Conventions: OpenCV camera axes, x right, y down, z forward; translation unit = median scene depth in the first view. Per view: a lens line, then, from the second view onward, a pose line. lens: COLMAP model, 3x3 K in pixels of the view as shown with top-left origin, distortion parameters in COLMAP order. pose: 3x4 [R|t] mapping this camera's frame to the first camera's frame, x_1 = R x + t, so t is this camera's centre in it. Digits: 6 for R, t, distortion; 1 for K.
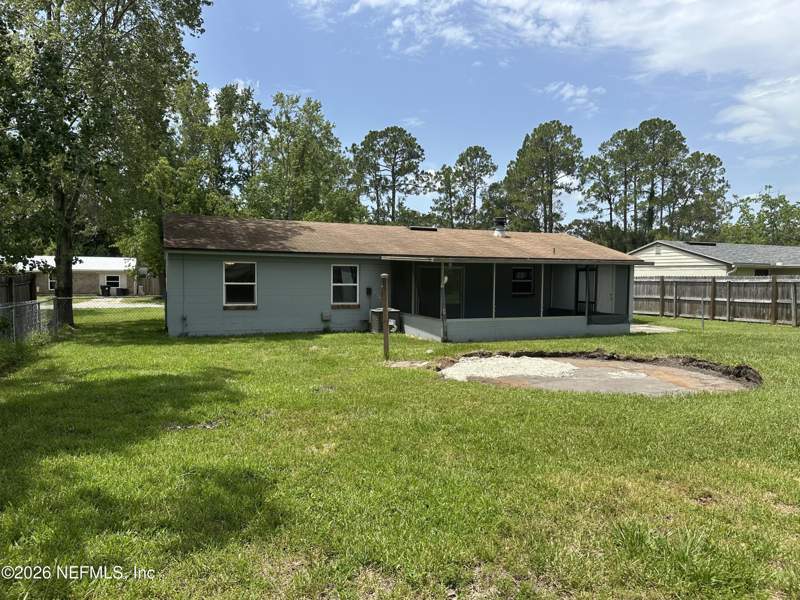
lens RADIAL K [[567.0, 0, 398.0], [0, 567.0, 301.0], [0, 0, 1]] dist [0.010181, -0.009523]
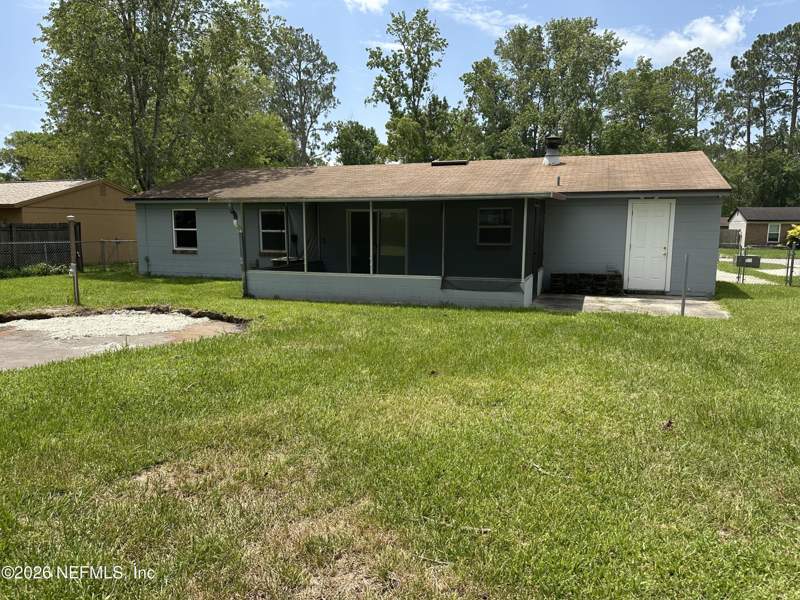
lens RADIAL K [[567.0, 0, 398.8], [0, 567.0, 301.0], [0, 0, 1]] dist [0.010181, -0.009523]
pose [[0.748125, 0.081774, -0.658500, 0.755538], [-0.024039, 0.995066, 0.096259, -0.009022], [0.663123, -0.056184, 0.746399, 0.451201]]
